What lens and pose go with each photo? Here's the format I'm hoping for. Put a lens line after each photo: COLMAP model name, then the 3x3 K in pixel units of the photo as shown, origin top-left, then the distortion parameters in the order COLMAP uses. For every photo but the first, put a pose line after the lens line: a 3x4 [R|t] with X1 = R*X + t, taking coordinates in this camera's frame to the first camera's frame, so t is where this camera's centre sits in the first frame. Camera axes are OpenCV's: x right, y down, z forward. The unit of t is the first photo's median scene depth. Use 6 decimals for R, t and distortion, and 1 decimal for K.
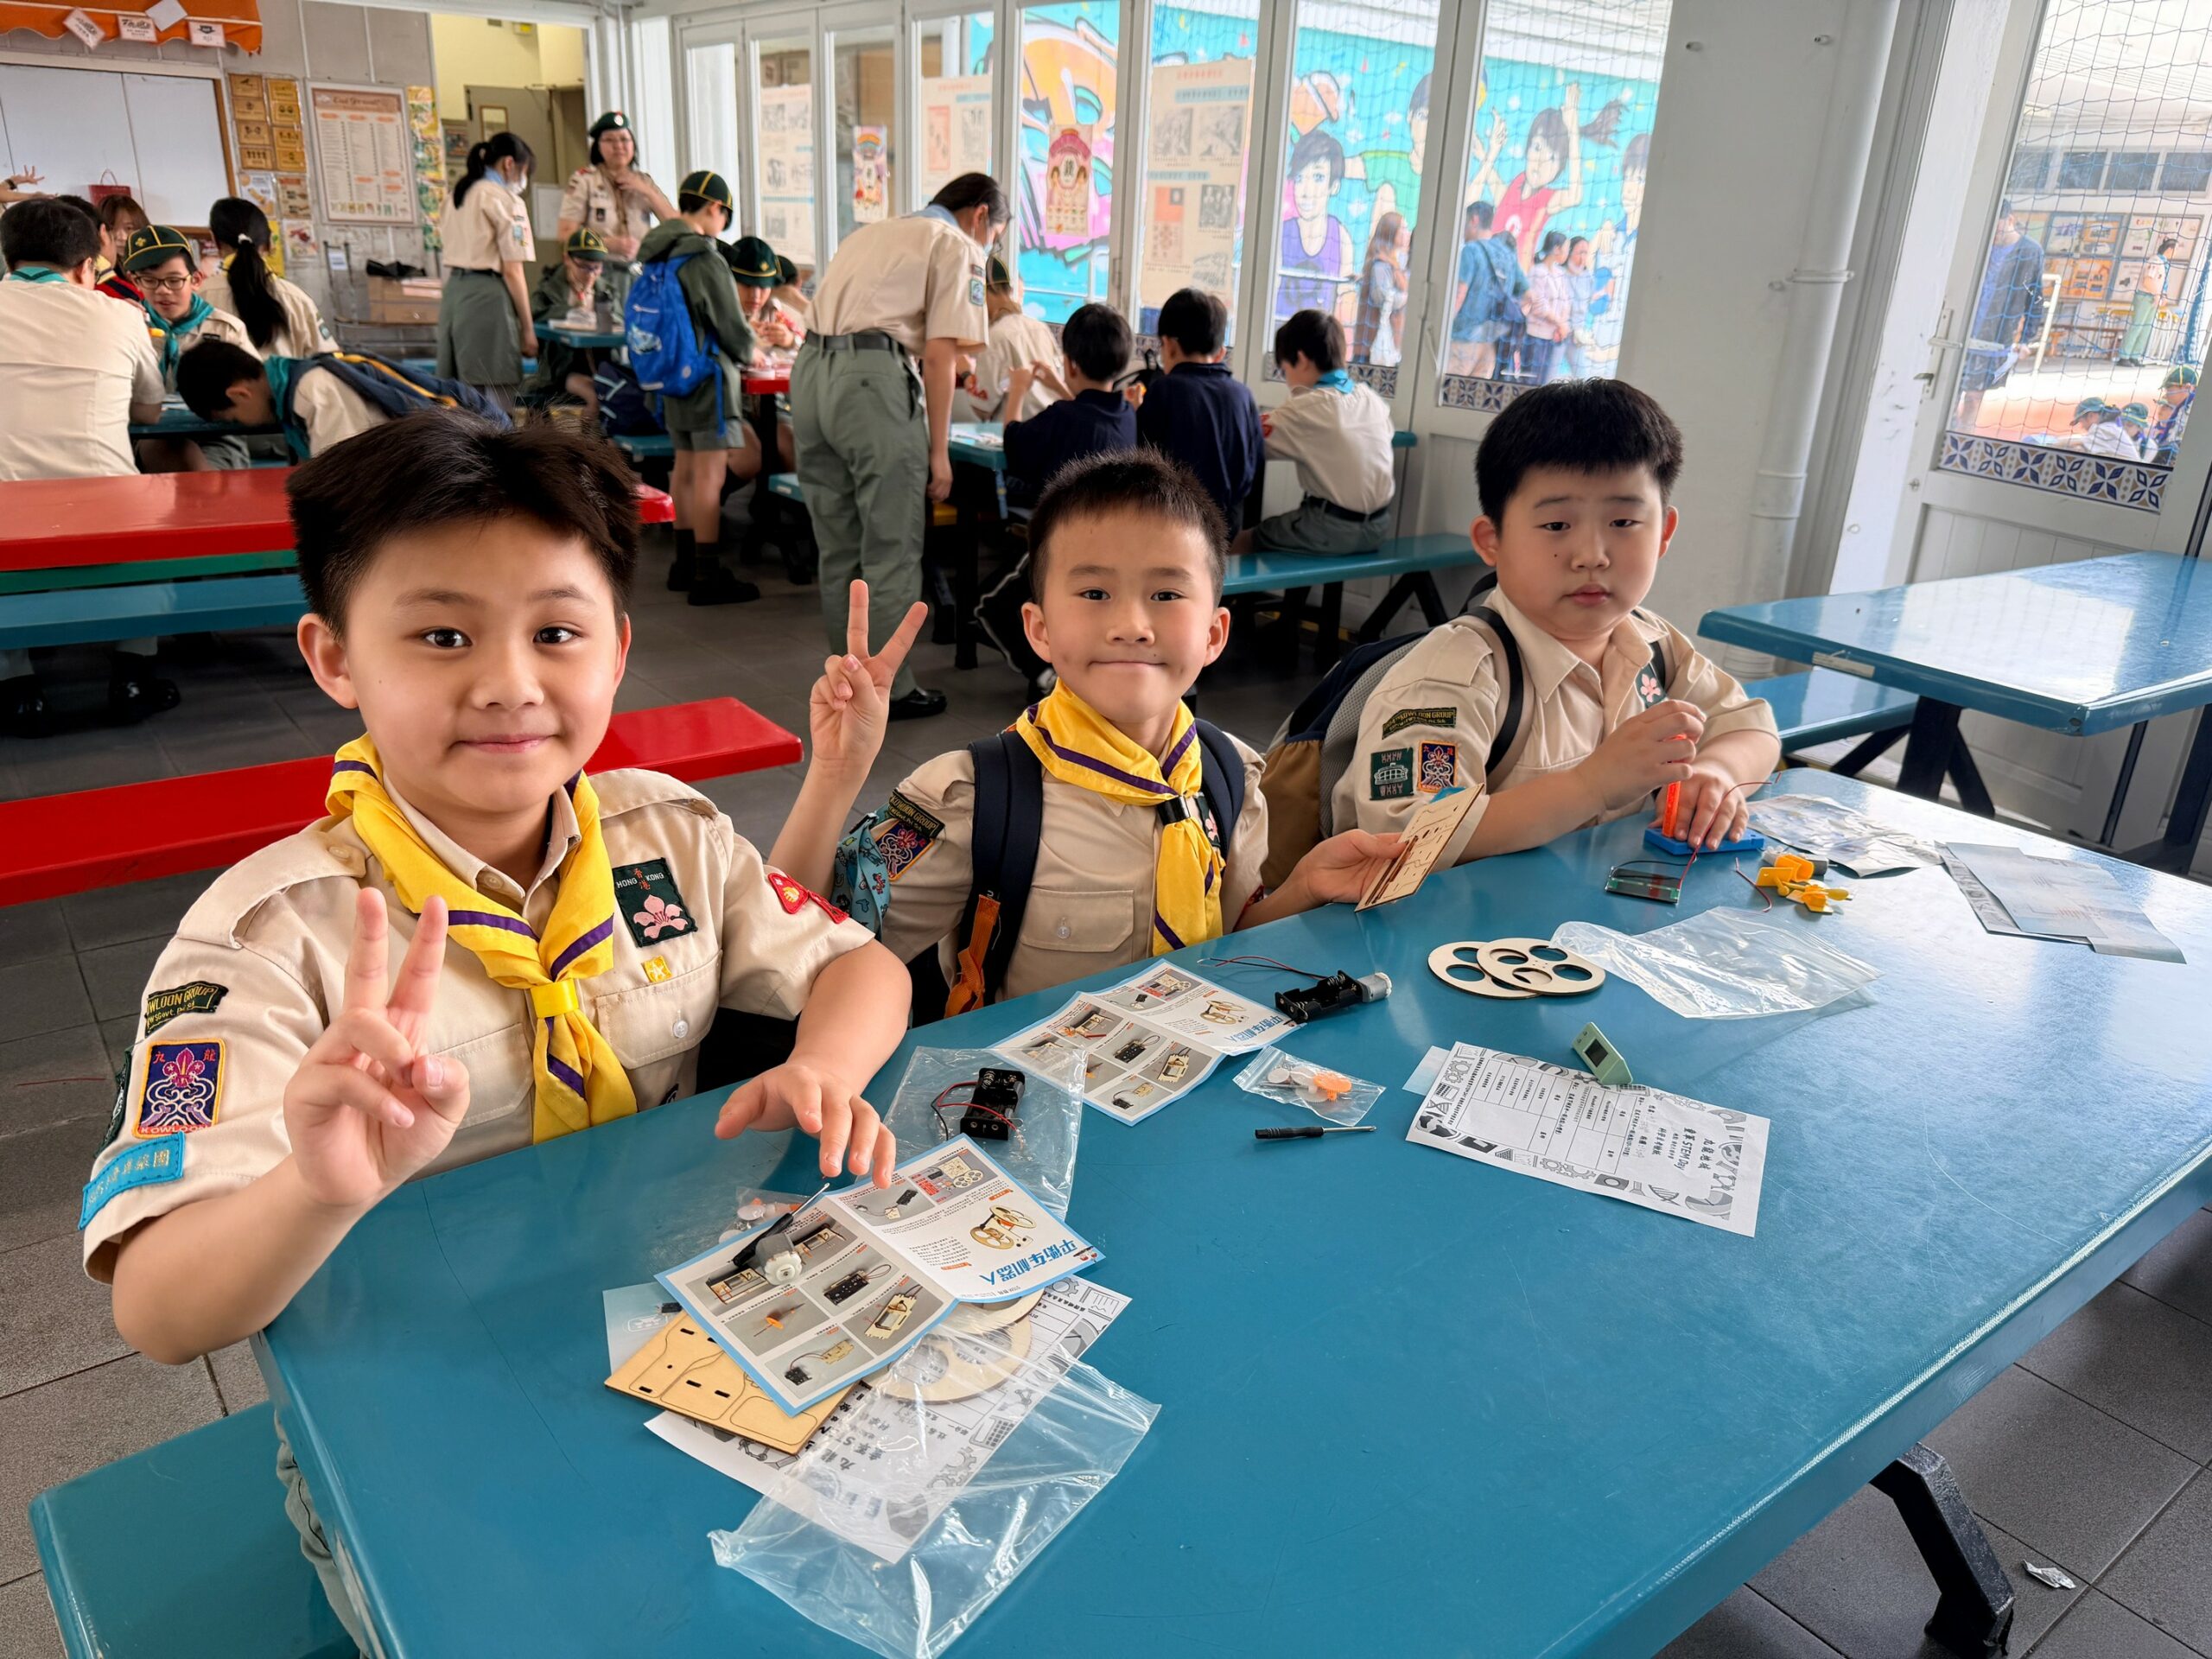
lens RADIAL K [[1602.1, 0, 1101.9], [0, 1602.1, 857.6], [0, 0, 1]] dist [-0.009810, 0.005915]
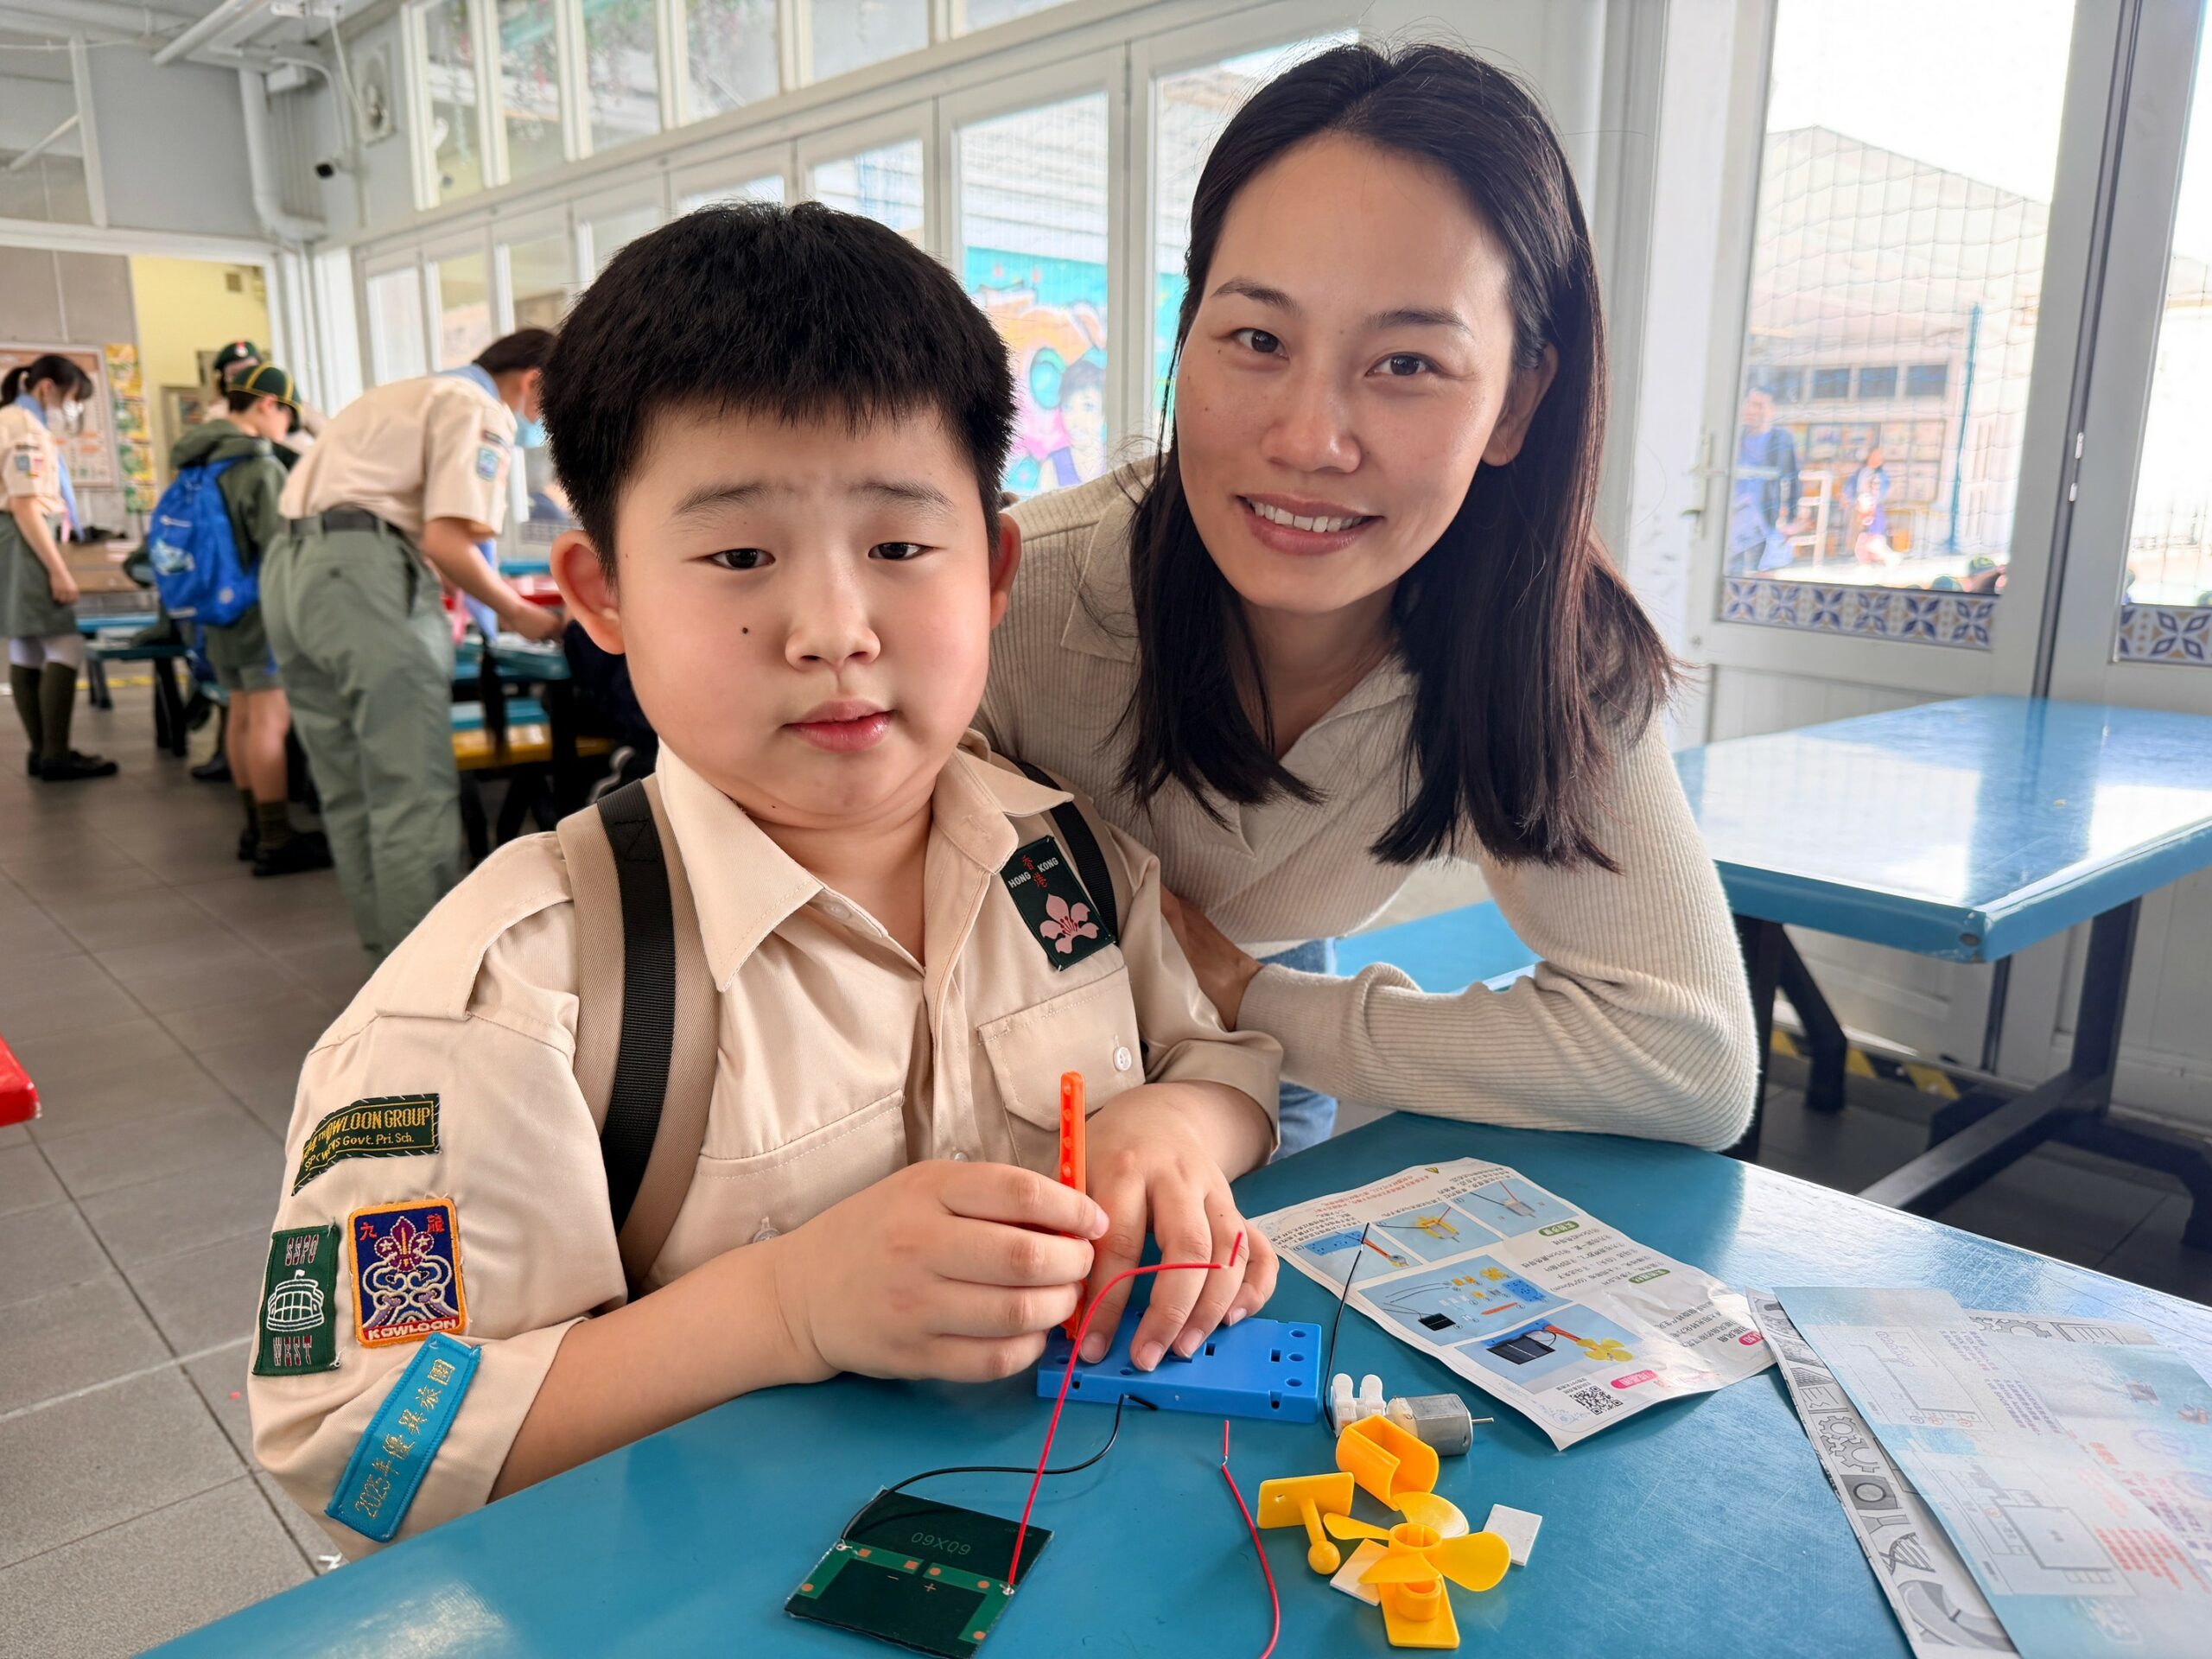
lens RADIAL K [[1602.1, 0, 1101.9], [0, 1602.1, 857.6], [0, 0, 1]] dist [-0.009810, 0.005915]
pose [[0.994781, -0.060115, 0.082449, 0.080667], [0.071799, 0.986531, -0.146976, -0.015430], [-0.072503, 0.152129, 0.985698, 0.141926]]
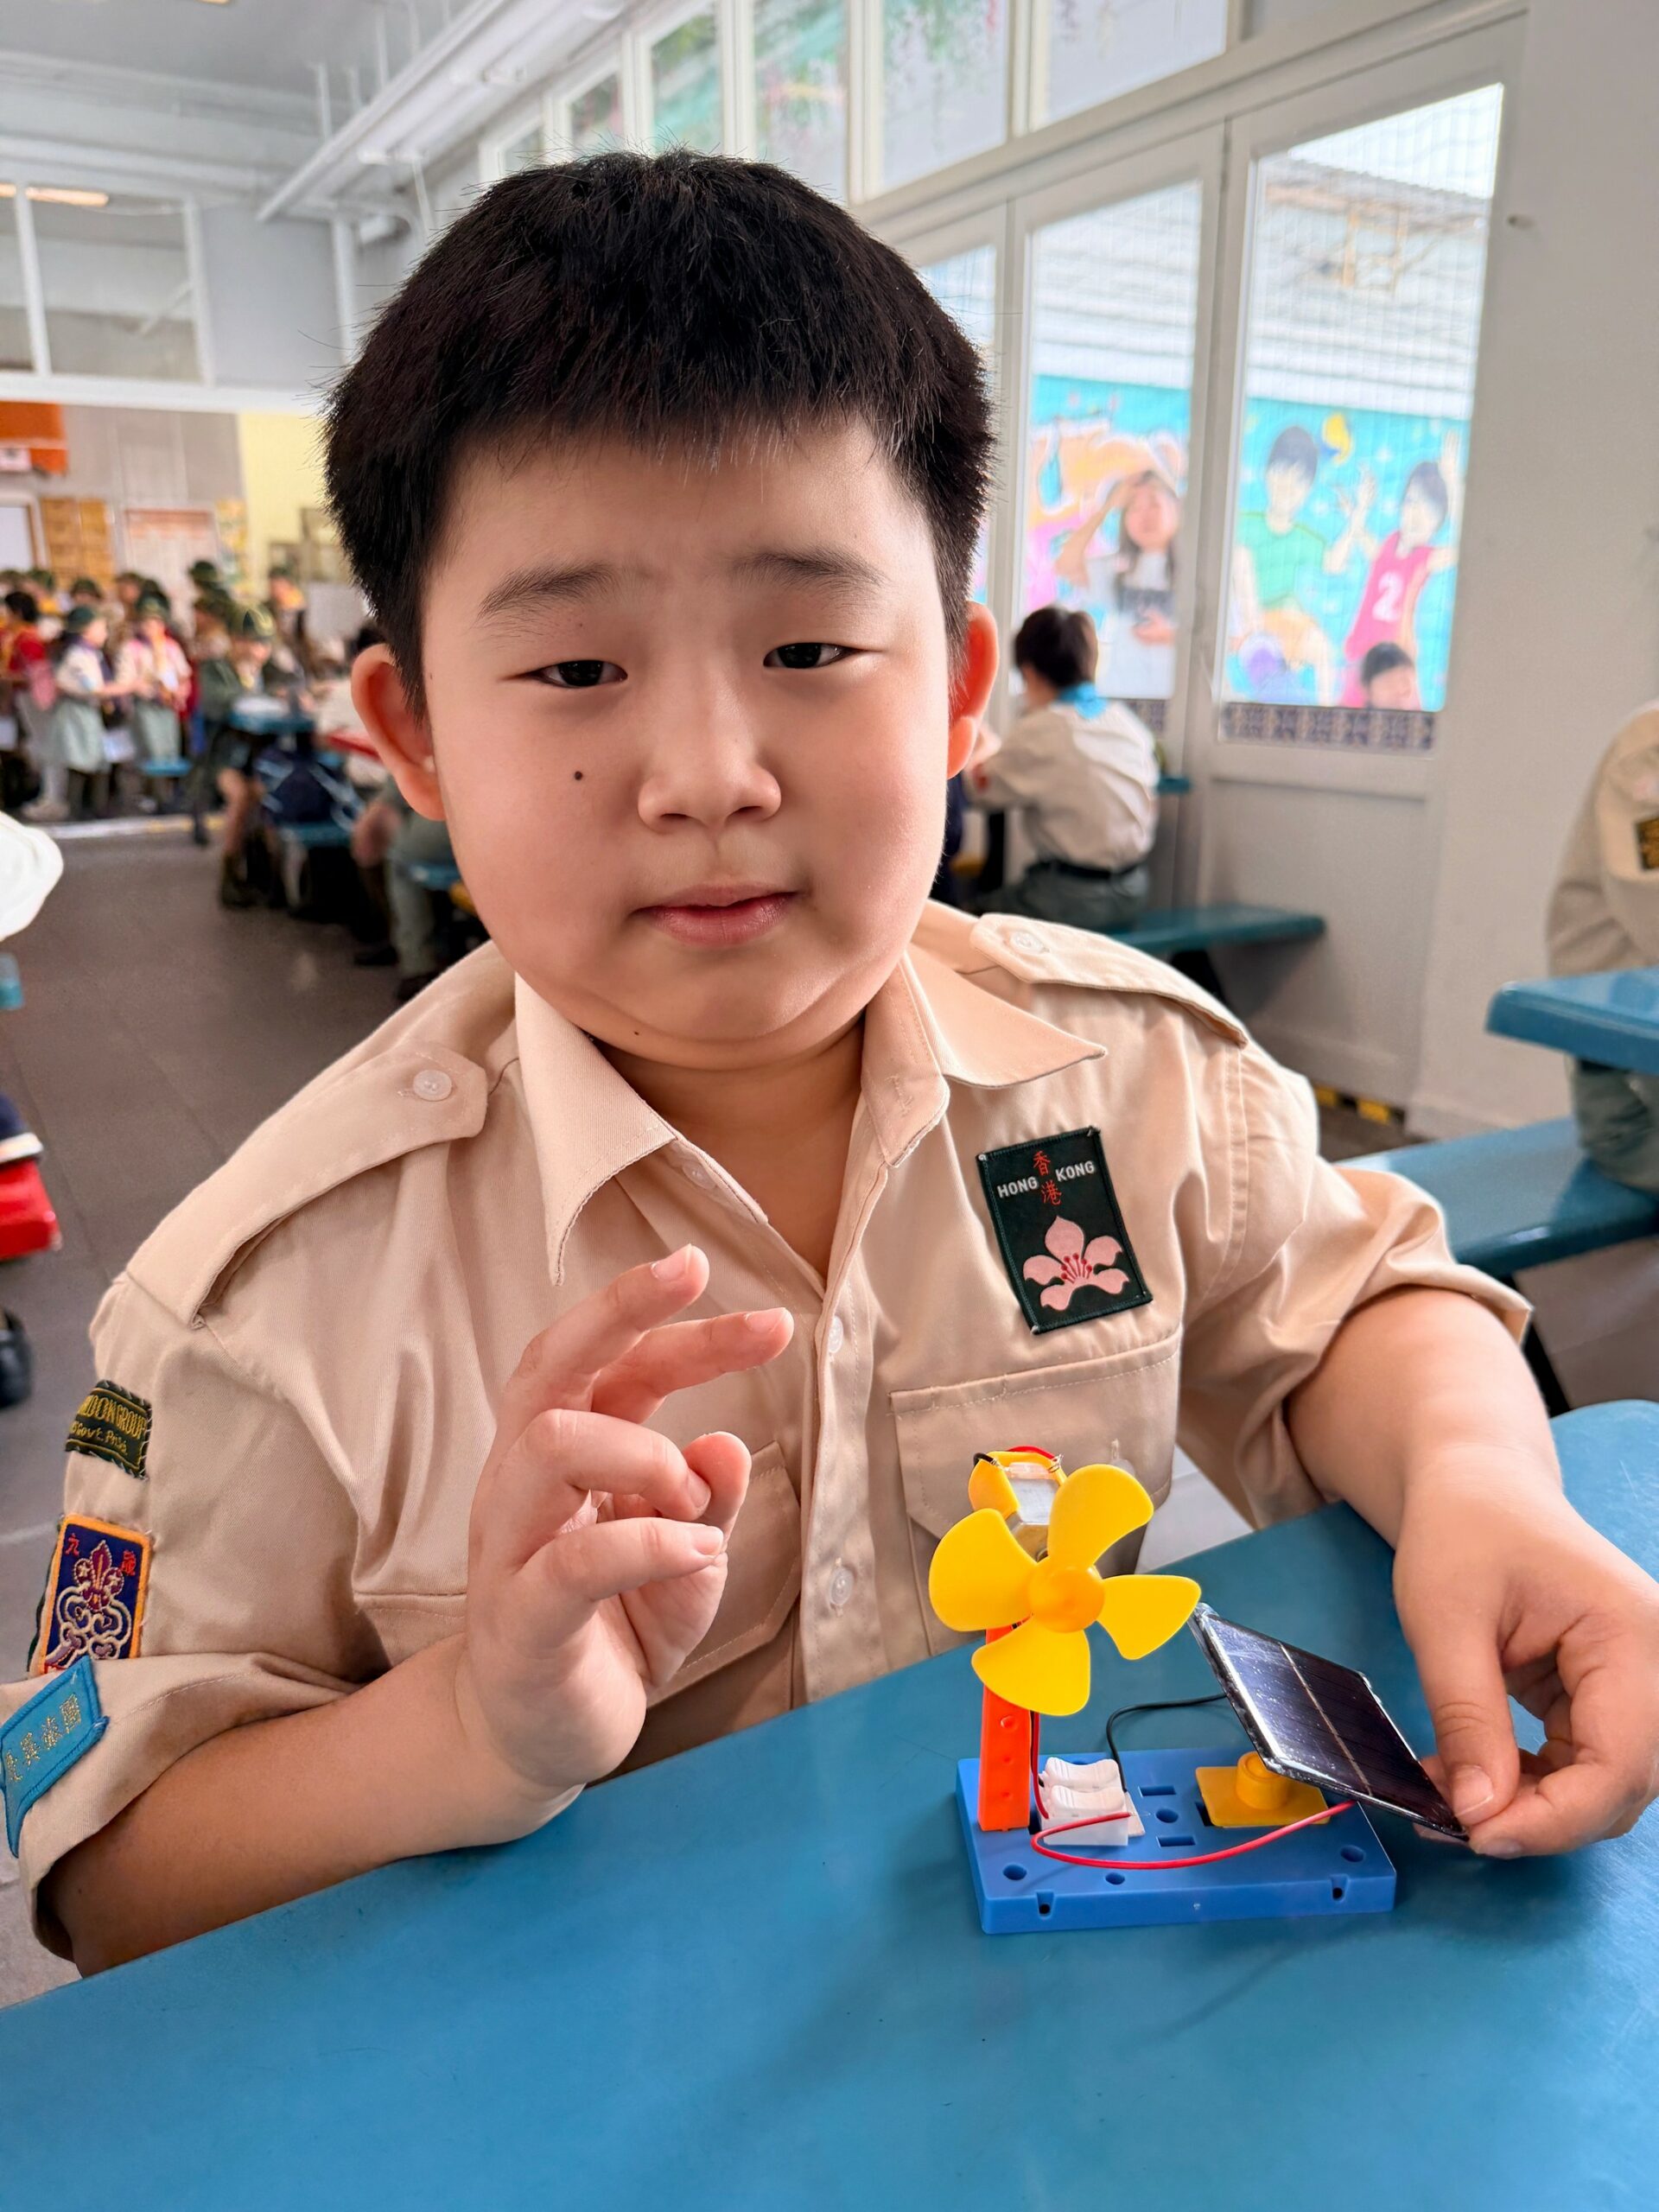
lens RADIAL K [[1528.6, 0, 792.6], [0, 1528.6, 1162.4], [0, 0, 1]] dist [-0.009827, -0.000749]
pose [[0.989261, -0.006112, -0.146029, 0.086729], [-0.001217, 0.998746, -0.050049, -0.024485], [0.146152, 0.049690, 0.988013, 0.172813]]
